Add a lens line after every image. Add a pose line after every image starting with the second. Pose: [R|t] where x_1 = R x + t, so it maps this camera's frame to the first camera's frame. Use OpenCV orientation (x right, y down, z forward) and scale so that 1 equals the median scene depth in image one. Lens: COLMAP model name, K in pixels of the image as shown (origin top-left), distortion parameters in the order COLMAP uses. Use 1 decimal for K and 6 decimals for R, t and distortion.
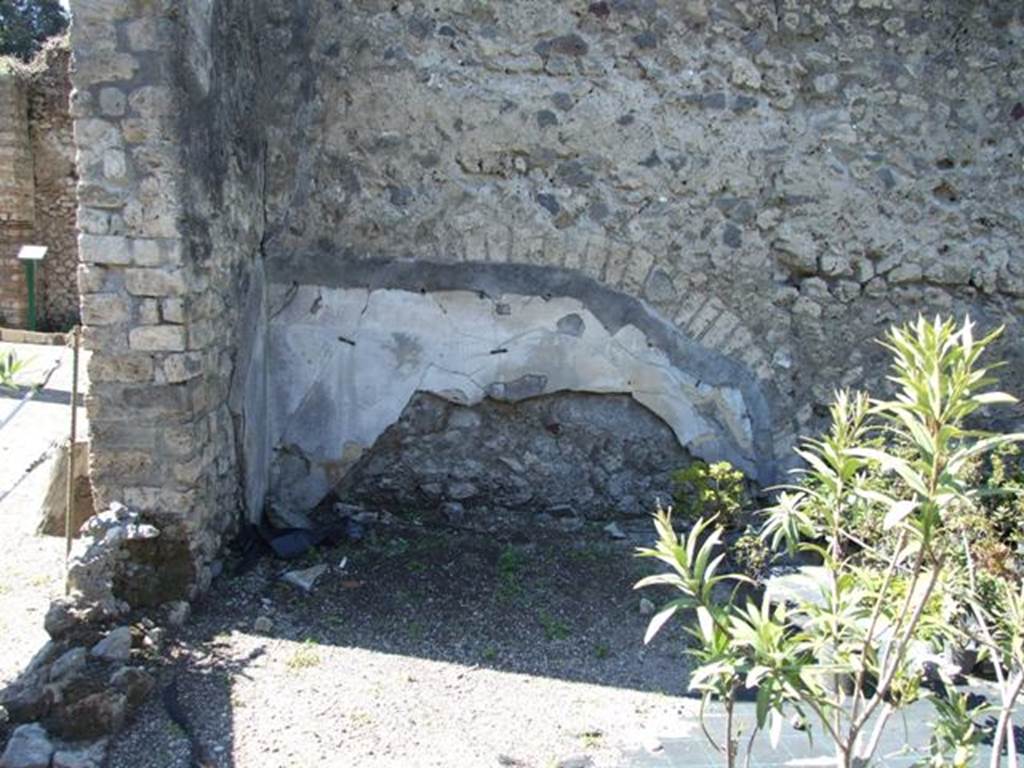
lens RADIAL K [[853.0, 0, 512.3], [0, 853.0, 365.4], [0, 0, 1]] dist [-0.039554, 0.046869]
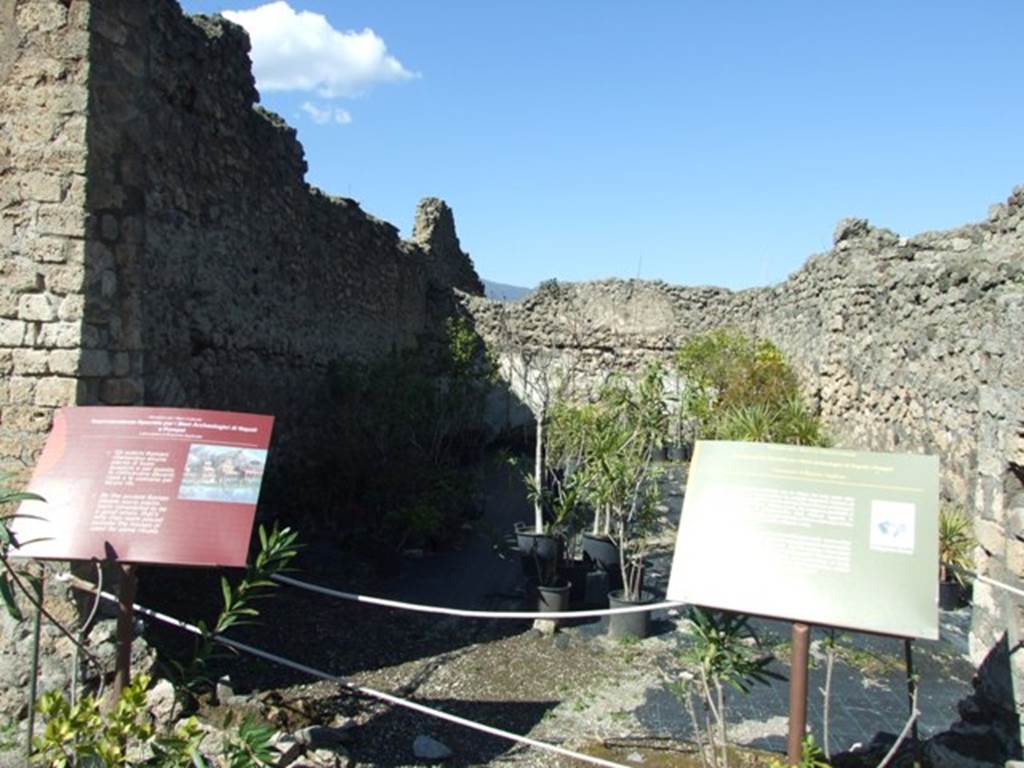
lens RADIAL K [[826.1, 0, 521.6], [0, 826.1, 379.4], [0, 0, 1]] dist [-0.063470, 0.052818]
pose [[0.285423, -0.070091, 0.955835, -0.811825], [0.086475, 0.995138, 0.047151, -0.074270], [-0.954493, 0.069198, 0.290096, 0.128909]]
